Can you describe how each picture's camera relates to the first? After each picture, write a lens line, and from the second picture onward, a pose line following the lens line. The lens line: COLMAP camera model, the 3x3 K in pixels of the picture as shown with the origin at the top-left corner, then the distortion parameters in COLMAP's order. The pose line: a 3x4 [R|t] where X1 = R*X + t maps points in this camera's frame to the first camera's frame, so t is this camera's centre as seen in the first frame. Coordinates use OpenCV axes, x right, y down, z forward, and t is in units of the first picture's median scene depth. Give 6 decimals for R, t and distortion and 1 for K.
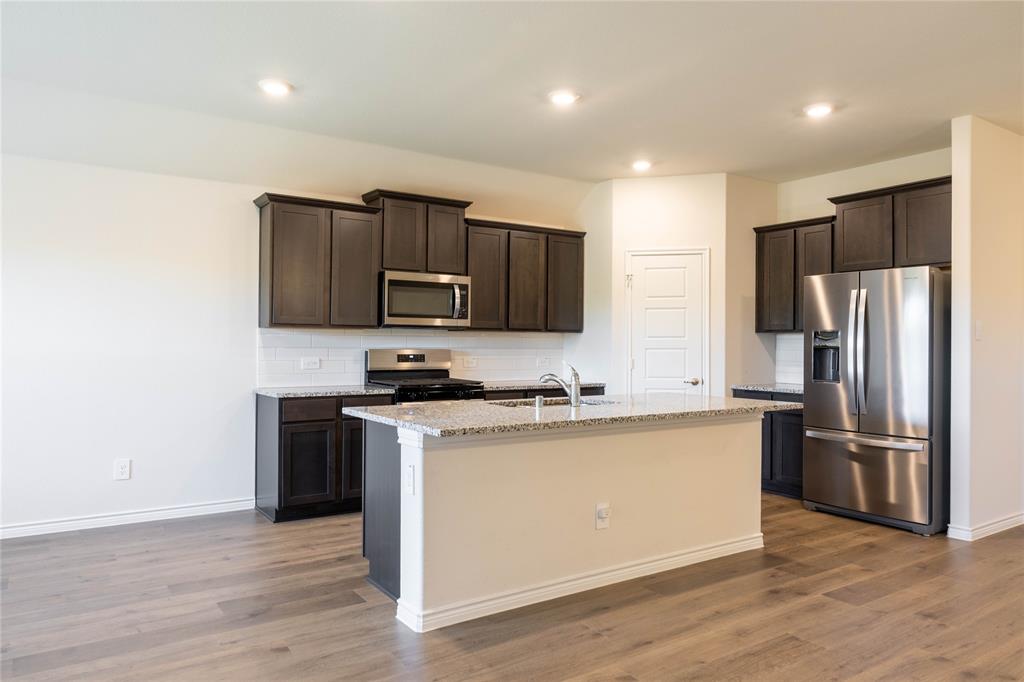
lens RADIAL K [[691.9, 0, 508.7], [0, 691.9, 337.8], [0, 0, 1]] dist [0.012920, -0.014892]
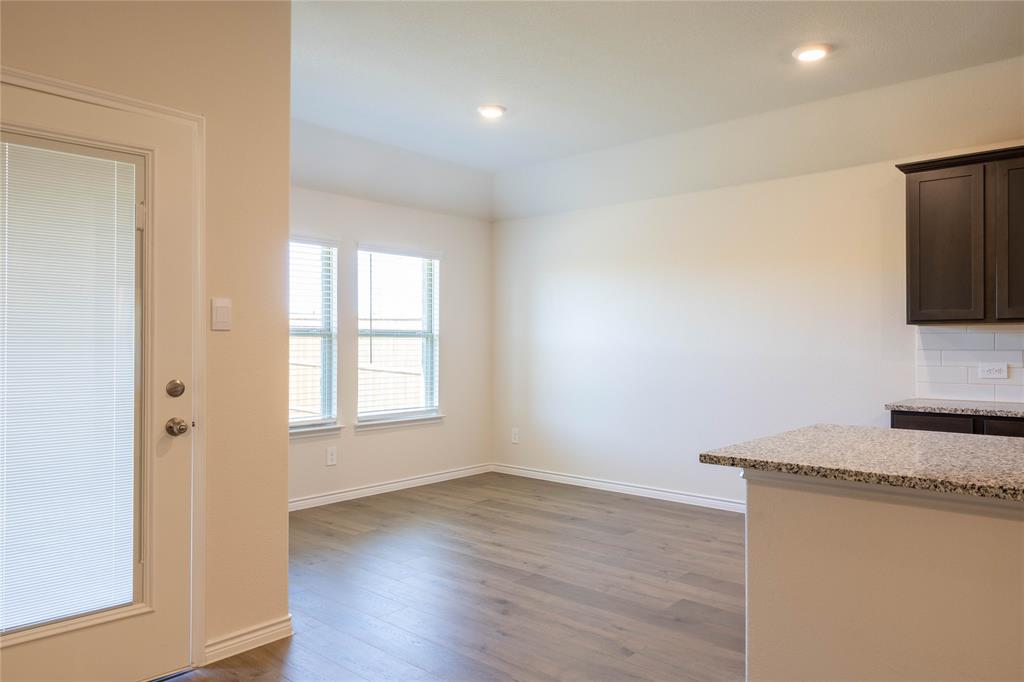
lens RADIAL K [[691.9, 0, 521.6], [0, 691.9, 340.0], [0, 0, 1]] dist [0.012920, -0.014892]
pose [[0.253293, -0.016258, -0.967253, 0.529293], [0.012984, 0.999826, -0.013405, 0.011522], [0.967302, -0.009163, 0.253460, 0.530215]]
